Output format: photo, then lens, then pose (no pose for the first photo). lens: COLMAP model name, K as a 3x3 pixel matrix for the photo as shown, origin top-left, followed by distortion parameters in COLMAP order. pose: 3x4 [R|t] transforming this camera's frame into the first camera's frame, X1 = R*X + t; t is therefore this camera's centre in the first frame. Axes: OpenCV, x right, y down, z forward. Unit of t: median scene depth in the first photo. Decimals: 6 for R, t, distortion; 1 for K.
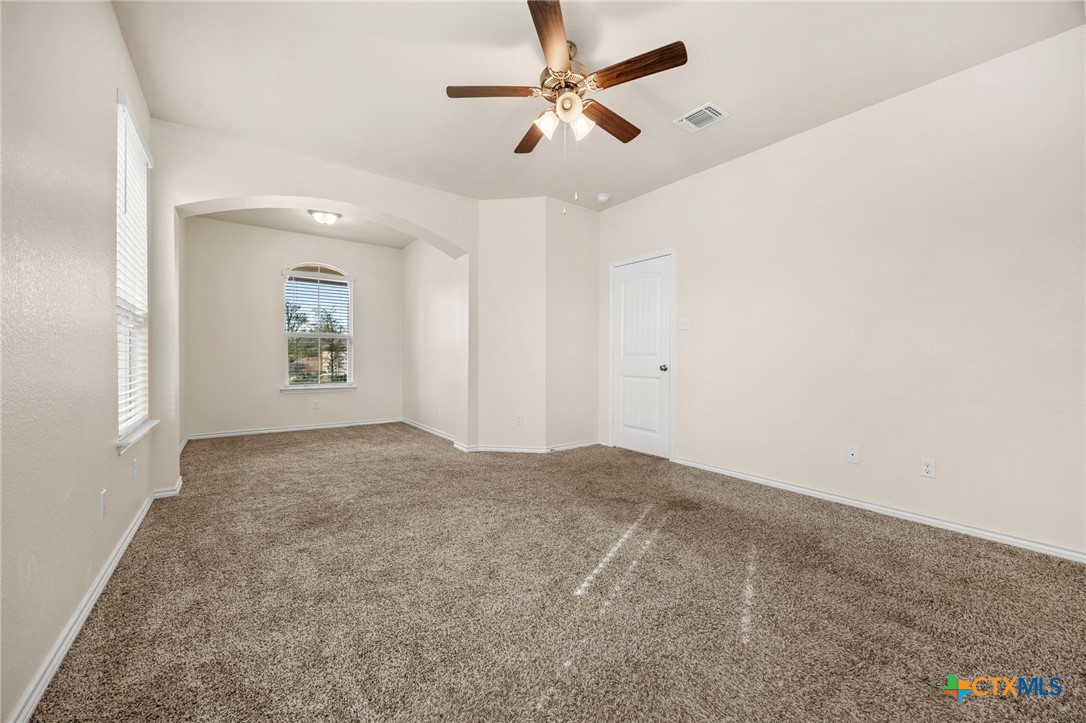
lens RADIAL K [[414.6, 0, 548.5], [0, 414.6, 361.8], [0, 0, 1]] dist [-0.001554, 0.000222]
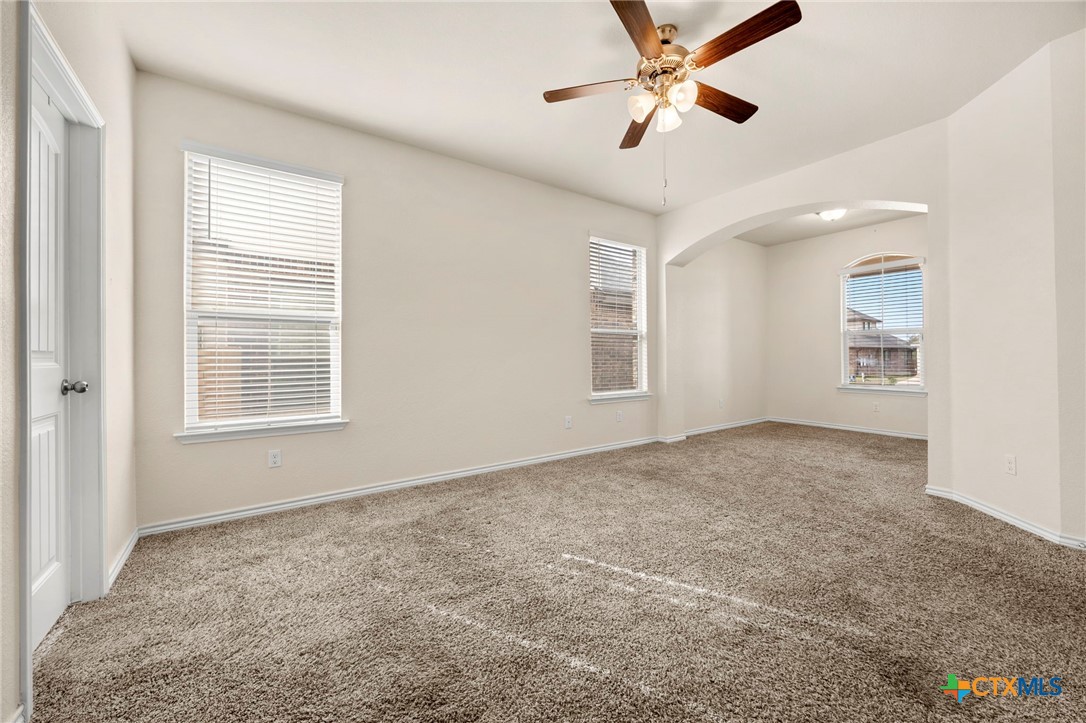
lens RADIAL K [[414.6, 0, 548.1], [0, 414.6, 358.1], [0, 0, 1]] dist [-0.001554, 0.000222]
pose [[-0.019244, -0.002708, -0.999811, 0.810370], [0.000236, 0.999996, -0.002713, -0.006561], [0.999815, -0.000288, -0.019244, 0.618756]]
